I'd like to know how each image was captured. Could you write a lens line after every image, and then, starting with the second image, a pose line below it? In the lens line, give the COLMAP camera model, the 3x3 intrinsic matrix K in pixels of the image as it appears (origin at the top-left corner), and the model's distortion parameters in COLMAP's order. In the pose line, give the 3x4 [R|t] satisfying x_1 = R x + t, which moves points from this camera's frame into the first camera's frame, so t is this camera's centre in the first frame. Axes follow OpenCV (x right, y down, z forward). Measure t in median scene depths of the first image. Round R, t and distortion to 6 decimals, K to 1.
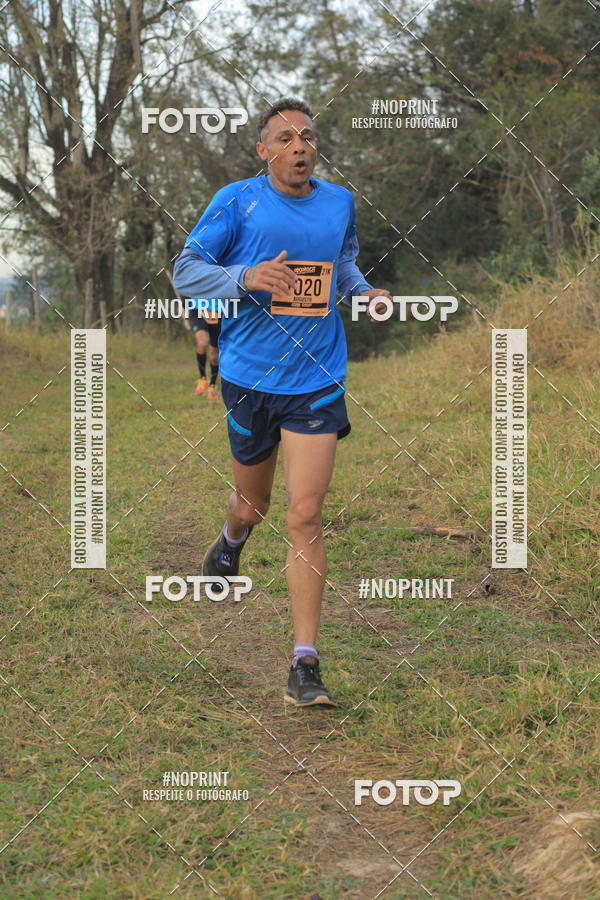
lens RADIAL K [[2381.7, 0, 323.5], [0, 2381.7, 449.1], [0, 0, 1]] dist [-0.071411, -1.085642]
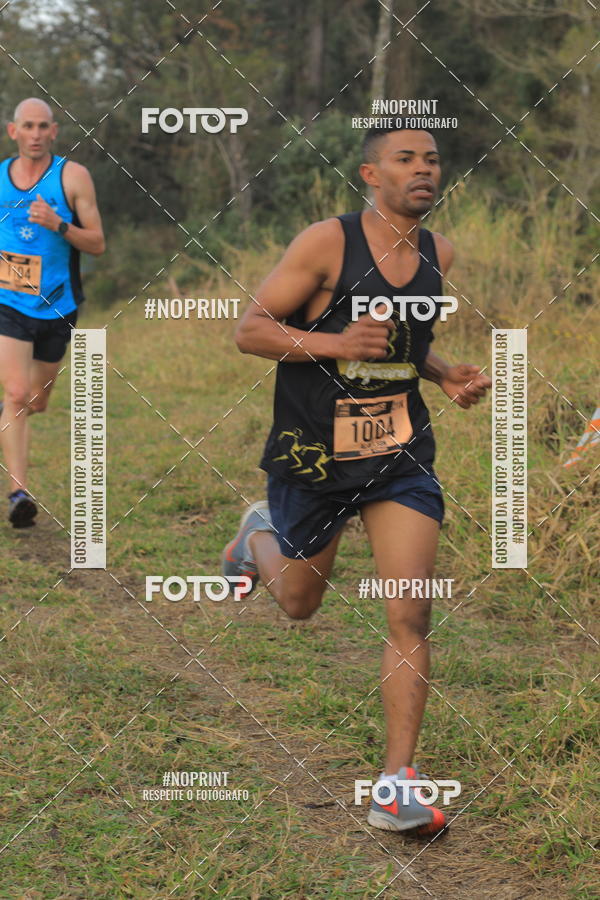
lens RADIAL K [[2371.3, 0, 302.4], [0, 2371.3, 449.3], [0, 0, 1]] dist [-0.023909, -2.413715]
pose [[0.986860, 0.012268, 0.161111, -0.041042], [-0.014475, 0.999817, 0.012528, -0.001260], [-0.160927, -0.014696, 0.986857, 0.038187]]
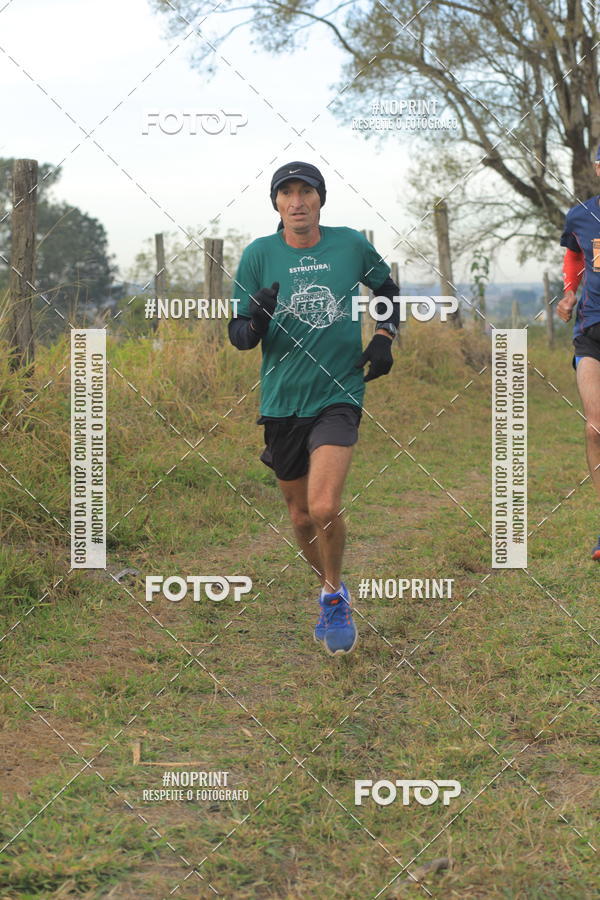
lens RADIAL K [[2256.4, 0, 283.3], [0, 2256.4, 450.1], [0, 0, 1]] dist [-0.094581, -1.185406]
pose [[0.966853, 0.009821, -0.255145, 0.003599], [-0.008852, 0.999949, 0.004945, -0.010941], [0.255181, -0.002523, 0.966890, 0.112528]]
